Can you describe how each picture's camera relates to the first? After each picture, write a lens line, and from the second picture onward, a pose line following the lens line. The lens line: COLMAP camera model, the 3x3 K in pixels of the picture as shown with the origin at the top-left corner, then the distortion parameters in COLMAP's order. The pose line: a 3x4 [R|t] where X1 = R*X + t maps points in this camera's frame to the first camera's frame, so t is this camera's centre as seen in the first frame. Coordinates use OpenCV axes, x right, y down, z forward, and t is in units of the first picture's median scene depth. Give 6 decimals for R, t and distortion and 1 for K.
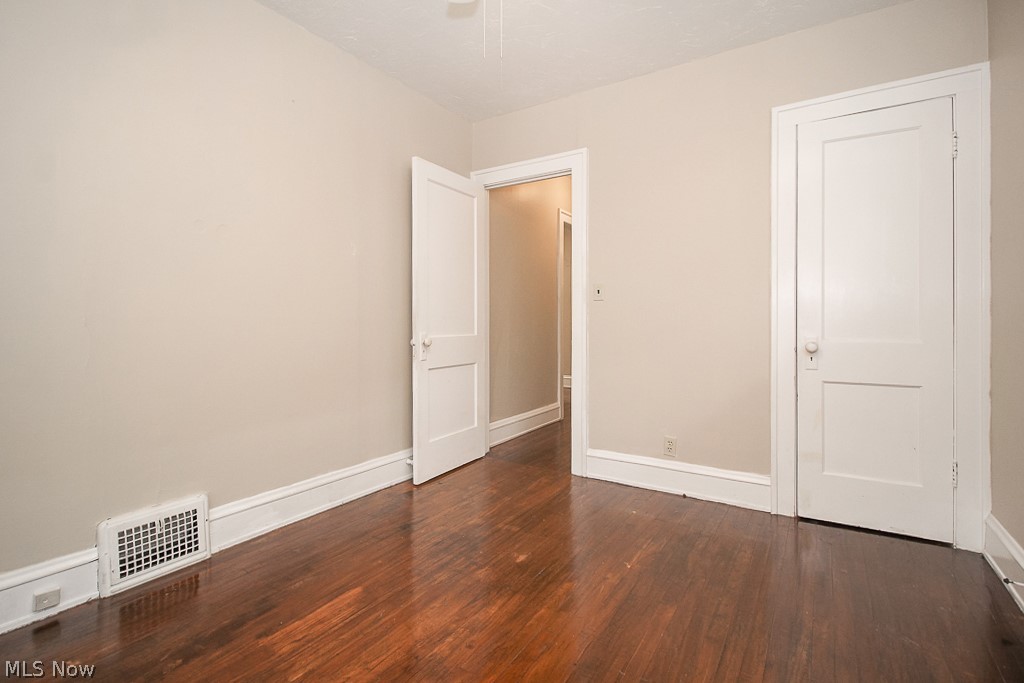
lens RADIAL K [[479.0, 0, 511.3], [0, 479.0, 325.7], [0, 0, 1]] dist [0.021338, -0.015046]
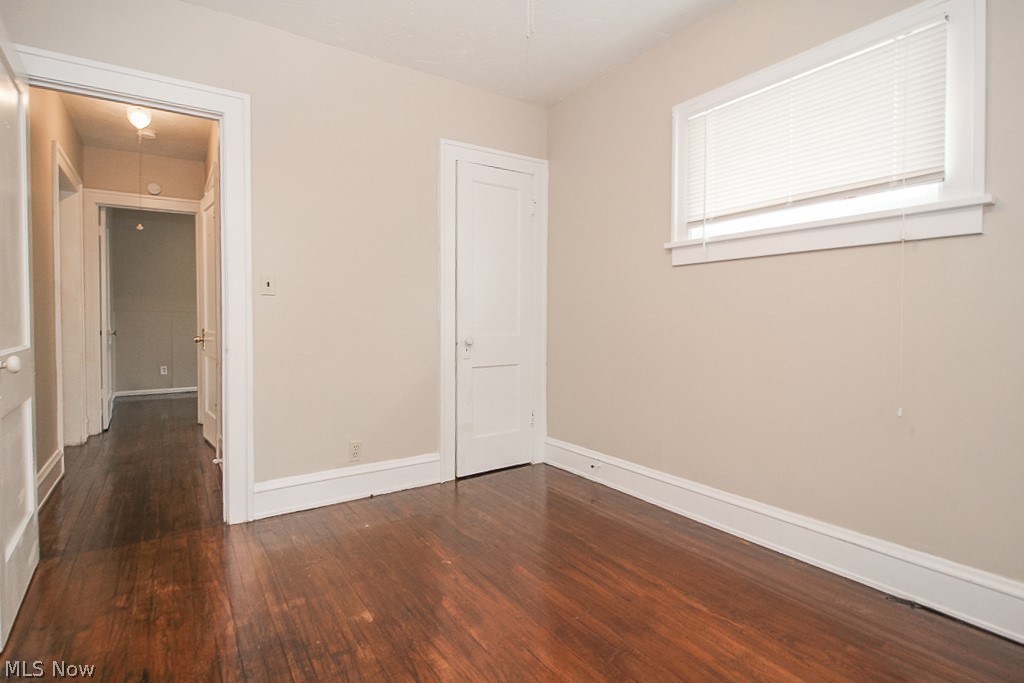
lens RADIAL K [[504.5, 0, 507.8], [0, 504.5, 332.1], [0, 0, 1]] dist [0.003187, 0.000189]
pose [[0.393196, -0.024611, 0.919125, -0.539255], [0.006280, 0.999690, 0.024081, -0.010005], [-0.919433, -0.003697, 0.393228, 0.372424]]
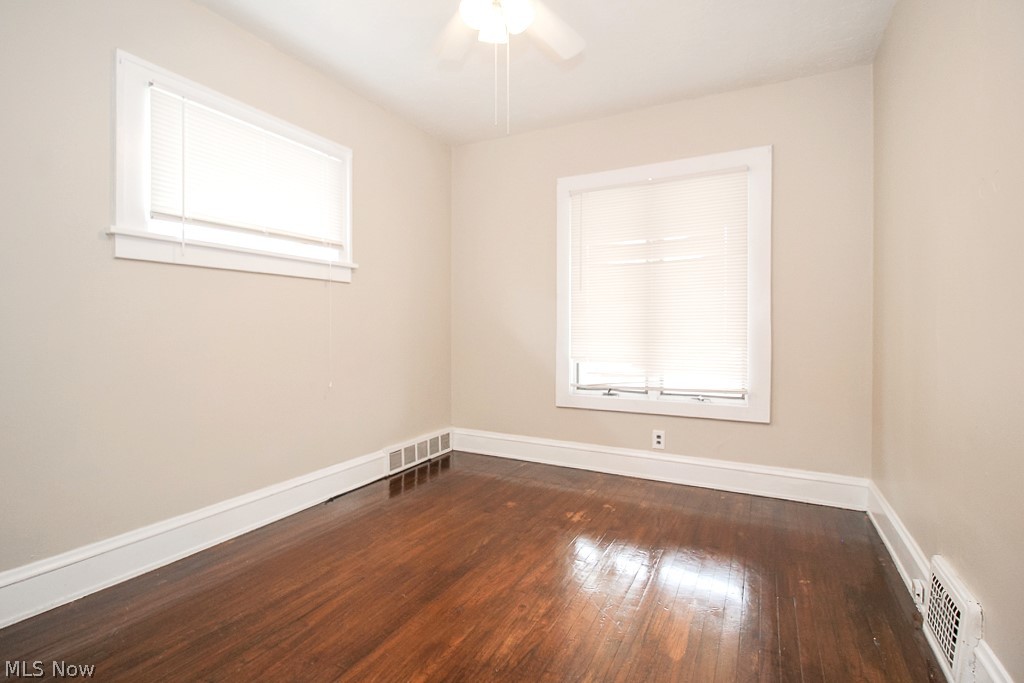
lens RADIAL K [[479.0, 0, 511.3], [0, 479.0, 325.7], [0, 0, 1]] dist [0.021338, -0.015046]
pose [[-0.995610, -0.004143, -0.093502, 0.033272], [-0.004477, 0.999984, 0.003356, -0.018312], [0.093487, 0.003760, -0.995613, 1.310833]]
